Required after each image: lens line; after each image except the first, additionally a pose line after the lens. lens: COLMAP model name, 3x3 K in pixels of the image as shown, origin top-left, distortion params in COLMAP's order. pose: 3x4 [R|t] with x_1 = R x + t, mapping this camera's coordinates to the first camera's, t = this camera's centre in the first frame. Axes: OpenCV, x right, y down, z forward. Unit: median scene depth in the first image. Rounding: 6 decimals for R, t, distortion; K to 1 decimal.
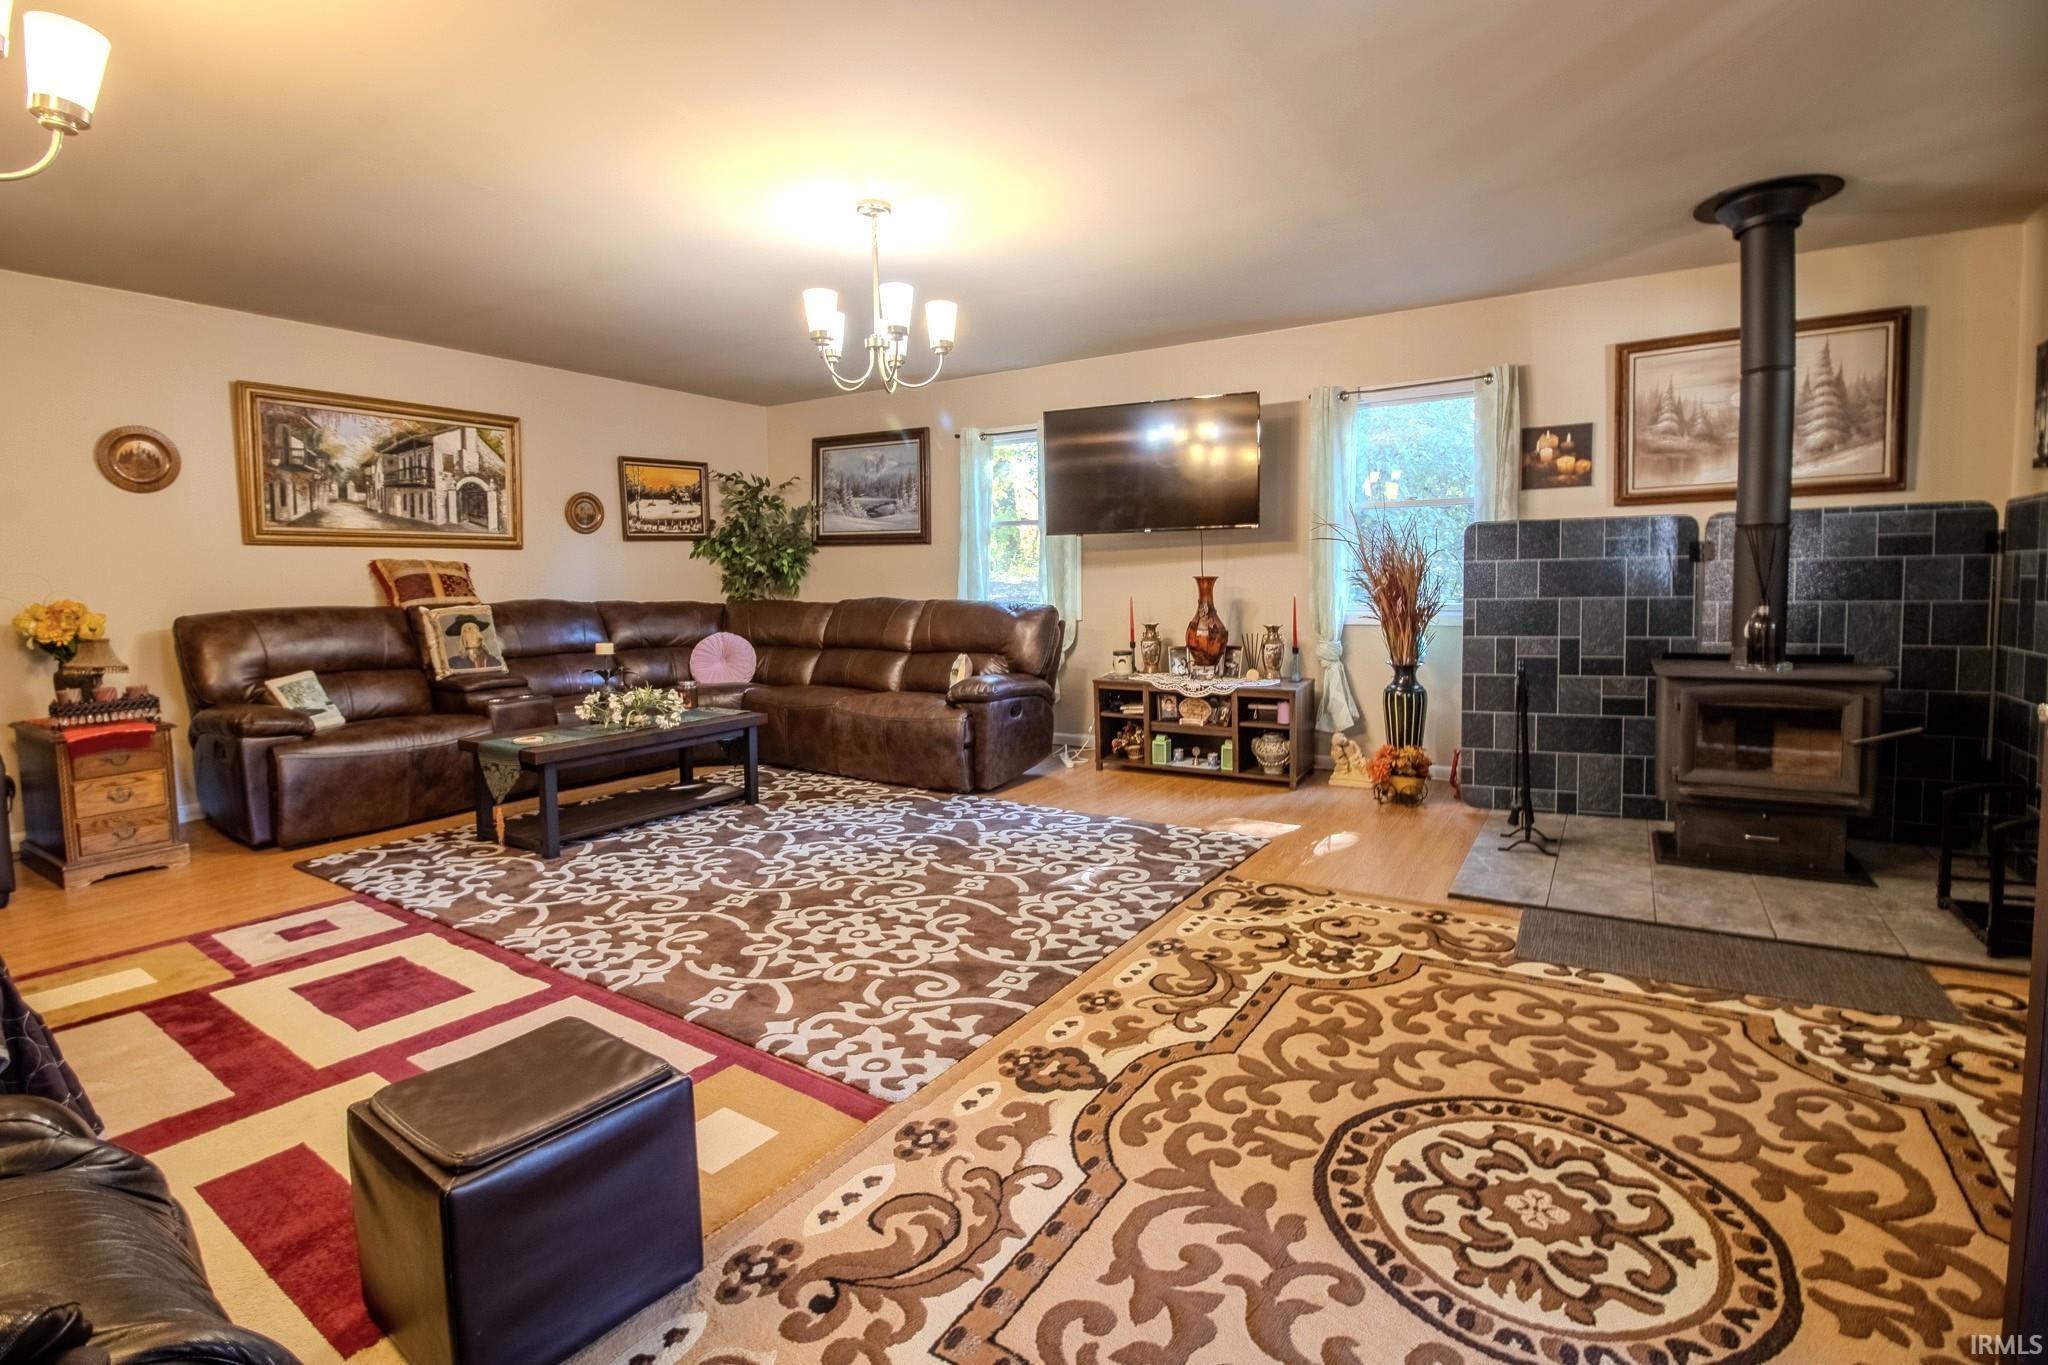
lens RADIAL K [[961.5, 0, 1030.6], [0, 961.5, 648.1], [0, 0, 1]] dist [-0.003524, -0.009557]
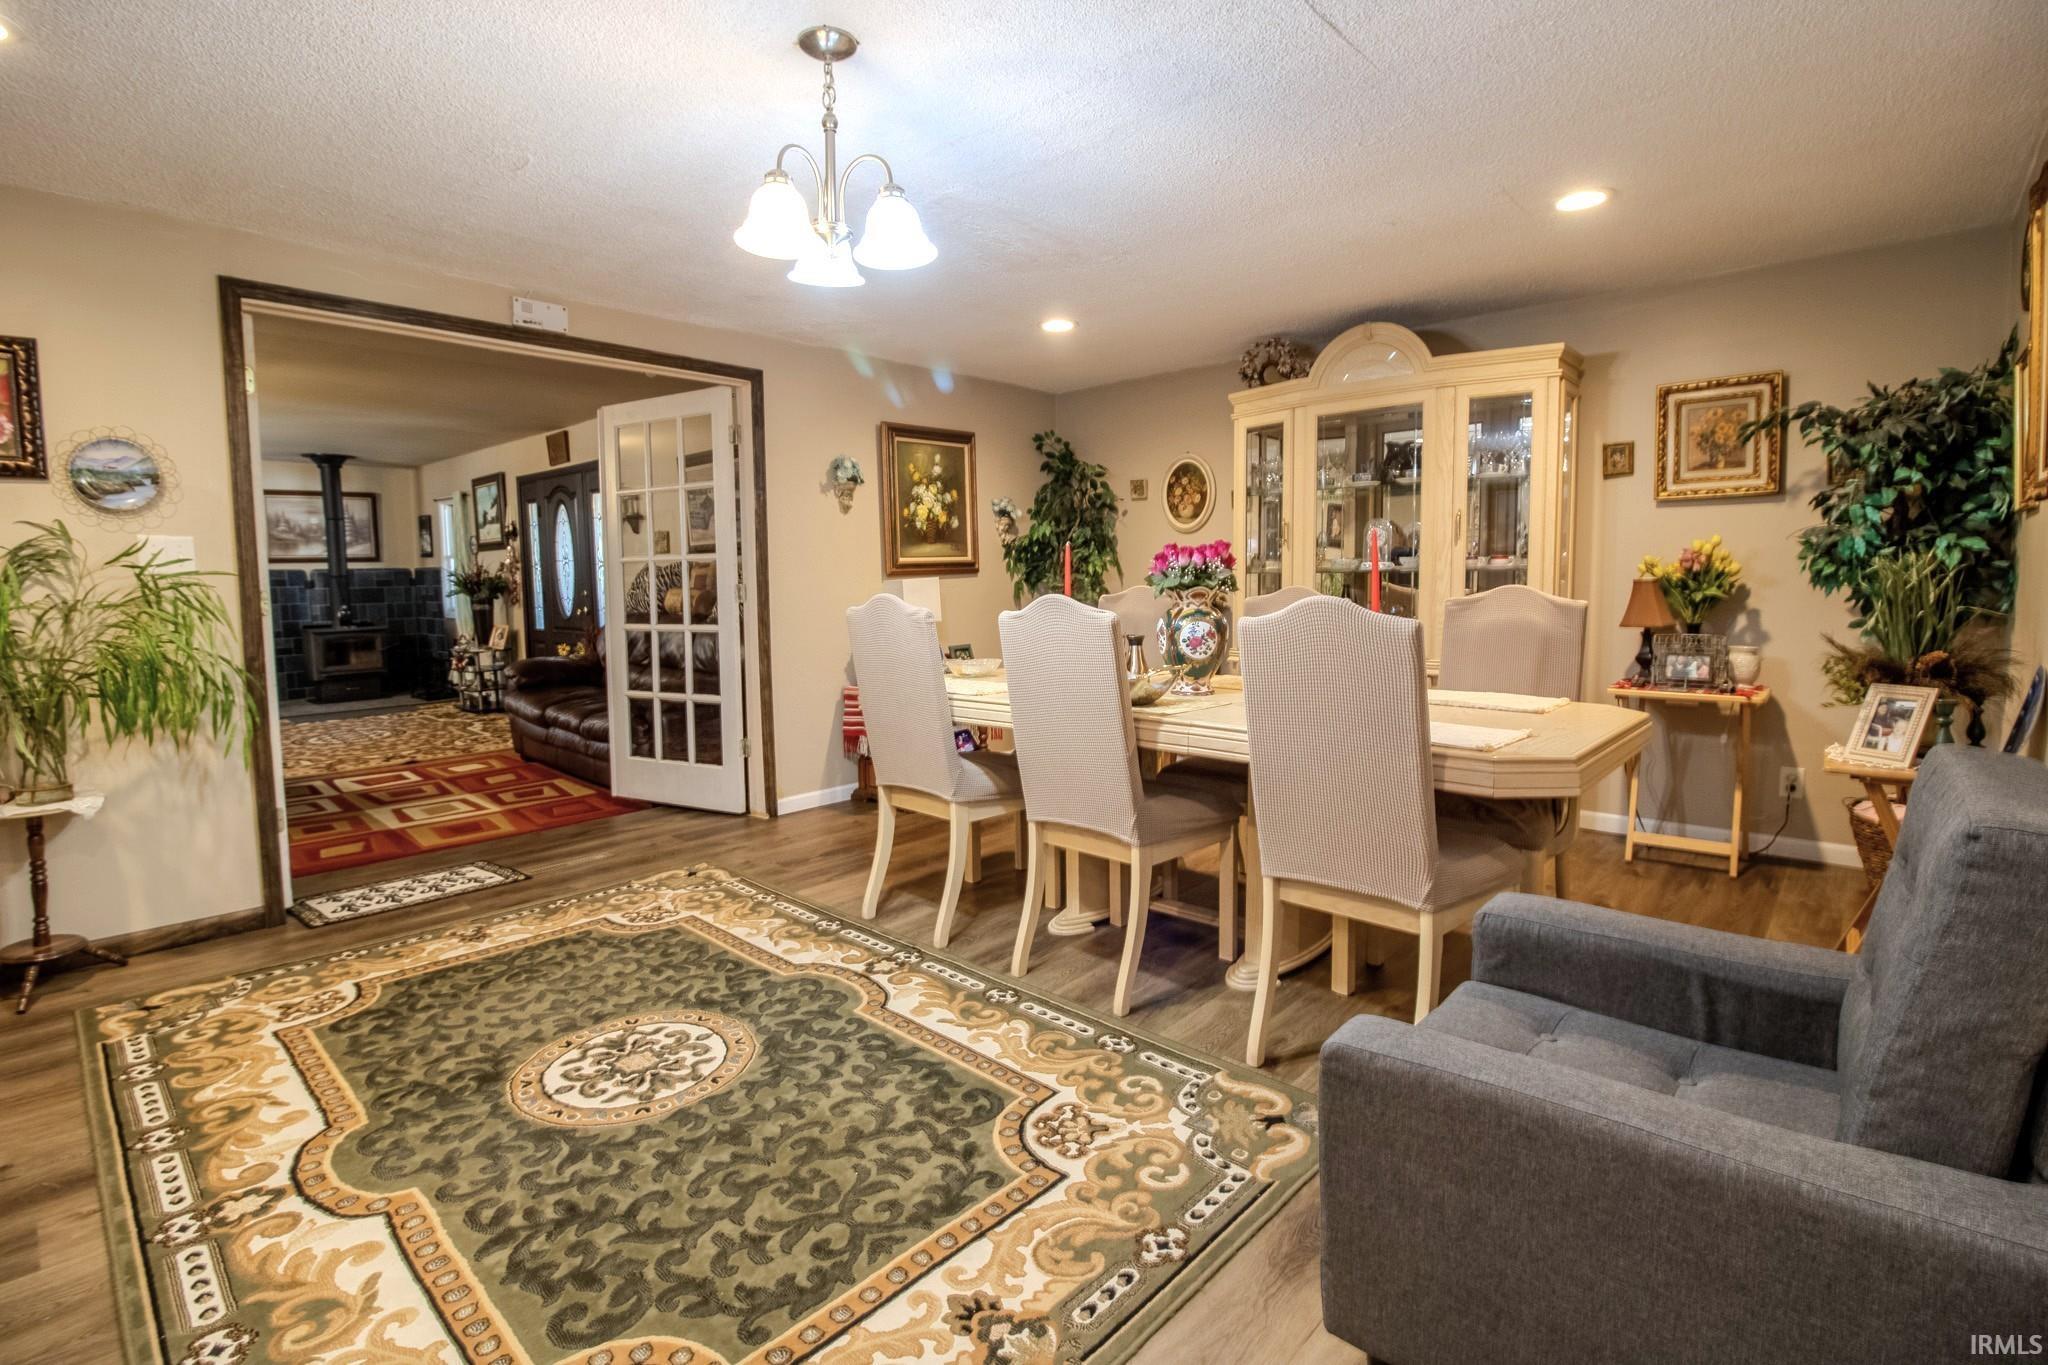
lens RADIAL K [[961.5, 0, 1030.6], [0, 961.5, 648.1], [0, 0, 1]] dist [-0.003524, -0.009557]
pose [[0.185211, -0.062636, 0.980701, -1.506579], [0.081639, 0.995498, 0.048163, 0.102556], [-0.979302, 0.071143, 0.189490, -1.382651]]
